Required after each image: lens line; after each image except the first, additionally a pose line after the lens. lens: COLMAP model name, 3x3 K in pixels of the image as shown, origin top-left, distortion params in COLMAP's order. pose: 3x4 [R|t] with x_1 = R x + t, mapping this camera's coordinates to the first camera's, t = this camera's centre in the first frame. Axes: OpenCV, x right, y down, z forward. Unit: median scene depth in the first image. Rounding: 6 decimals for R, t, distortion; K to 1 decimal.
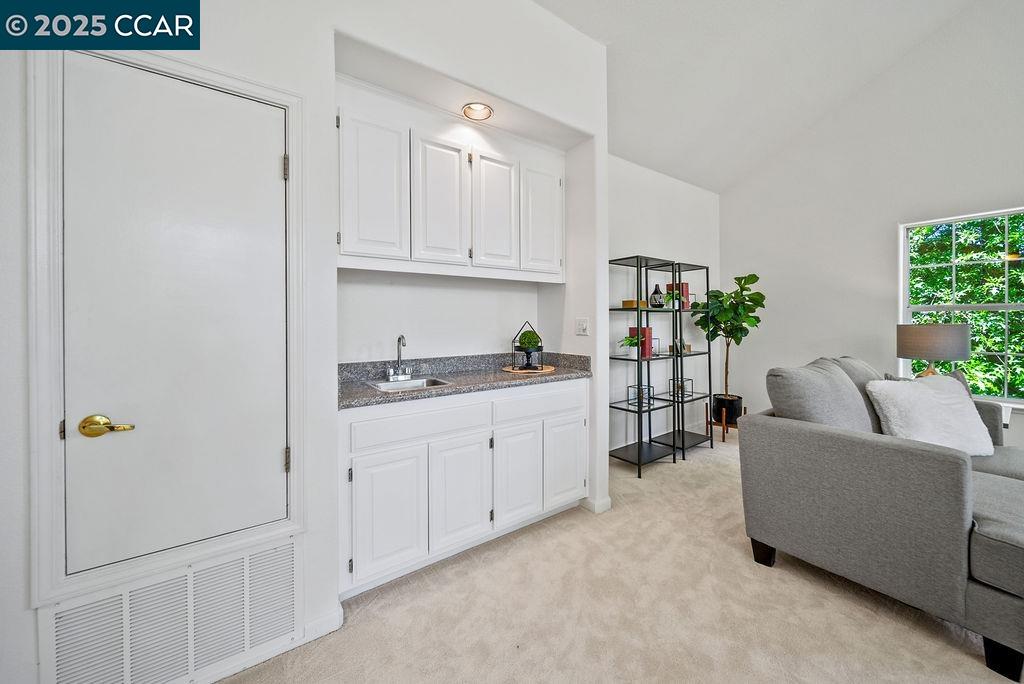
lens RADIAL K [[388.3, 0, 527.7], [0, 388.3, 320.5], [0, 0, 1]] dist [-0.000584, -0.000640]
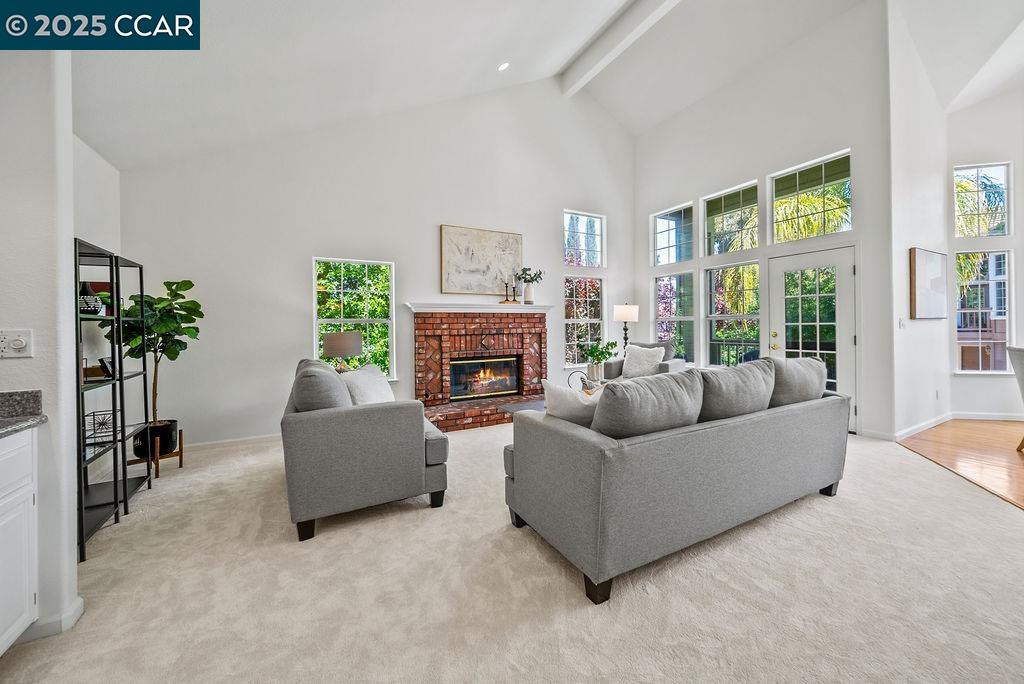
lens RADIAL K [[404.1, 0, 545.8], [0, 404.1, 327.5], [0, 0, 1]] dist [-0.002583, -0.001204]
pose [[0.081479, -0.001488, 0.996674, -0.471614], [0.014131, 0.999900, 0.000337, 0.002784], [-0.996575, 0.014056, 0.081492, 0.158179]]
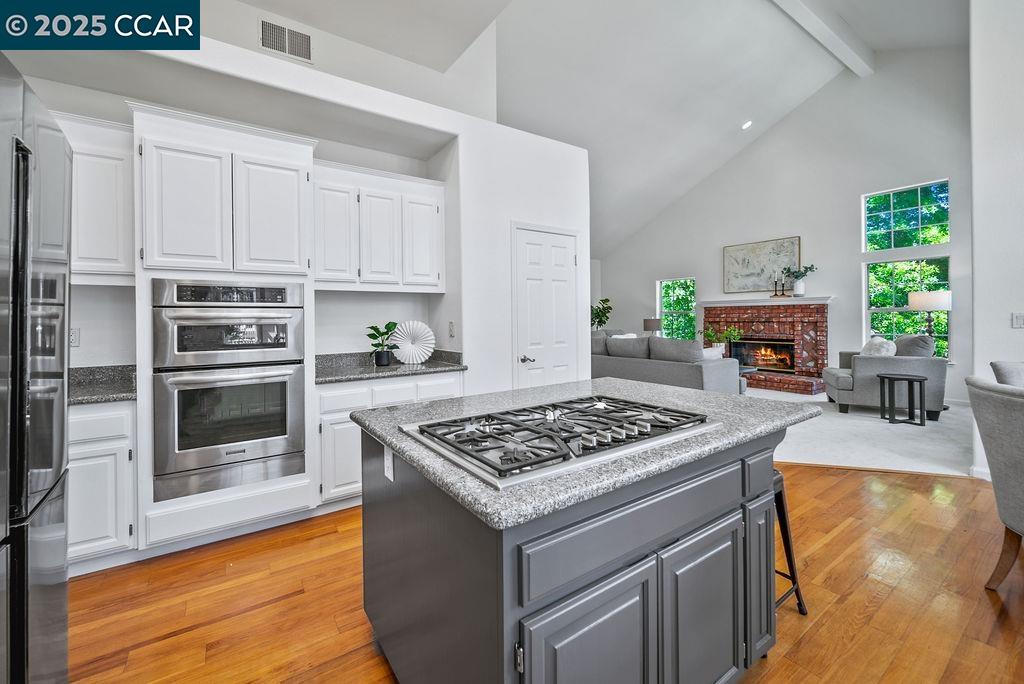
lens RADIAL K [[404.1, 0, 464.9], [0, 404.1, 318.4], [0, 0, 1]] dist [-0.002583, -0.001204]
pose [[0.996172, -0.006498, -0.087178, -0.124684], [0.006527, 0.999979, 0.000047, -0.003169], [0.087176, -0.000616, 0.996193, -2.563931]]
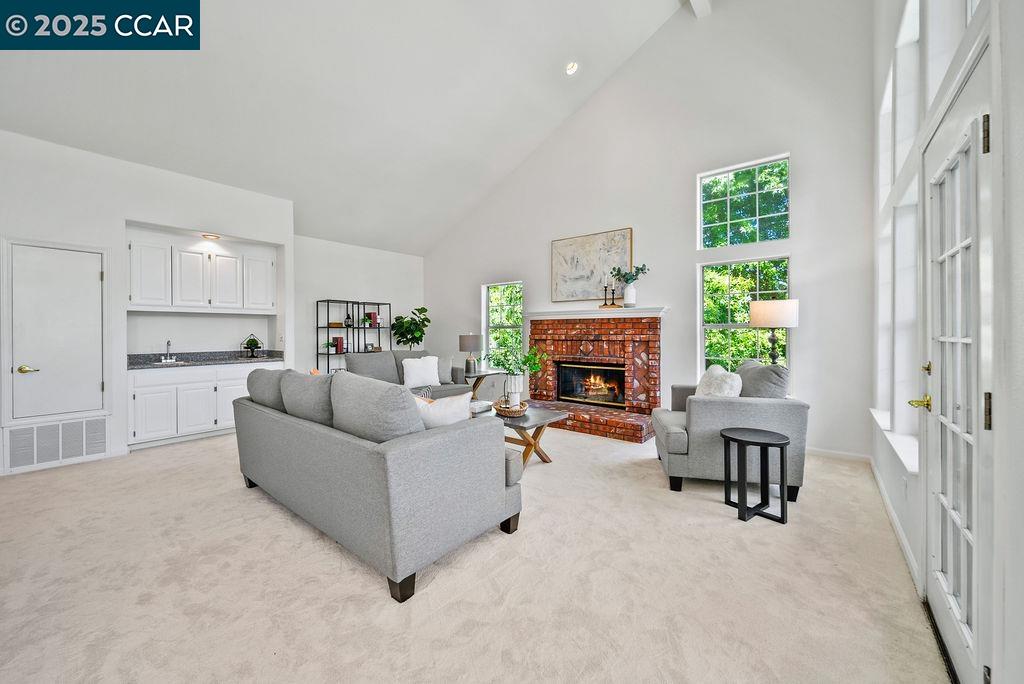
lens RADIAL K [[388.3, 0, 509.9], [0, 388.3, 331.1], [0, 0, 1]] dist [-0.000584, -0.000640]
pose [[0.966880, 0.000903, 0.255229, 0.832633], [-0.000453, 0.999998, -0.001821, -0.009917], [-0.255230, 0.001645, 0.966879, -1.355645]]
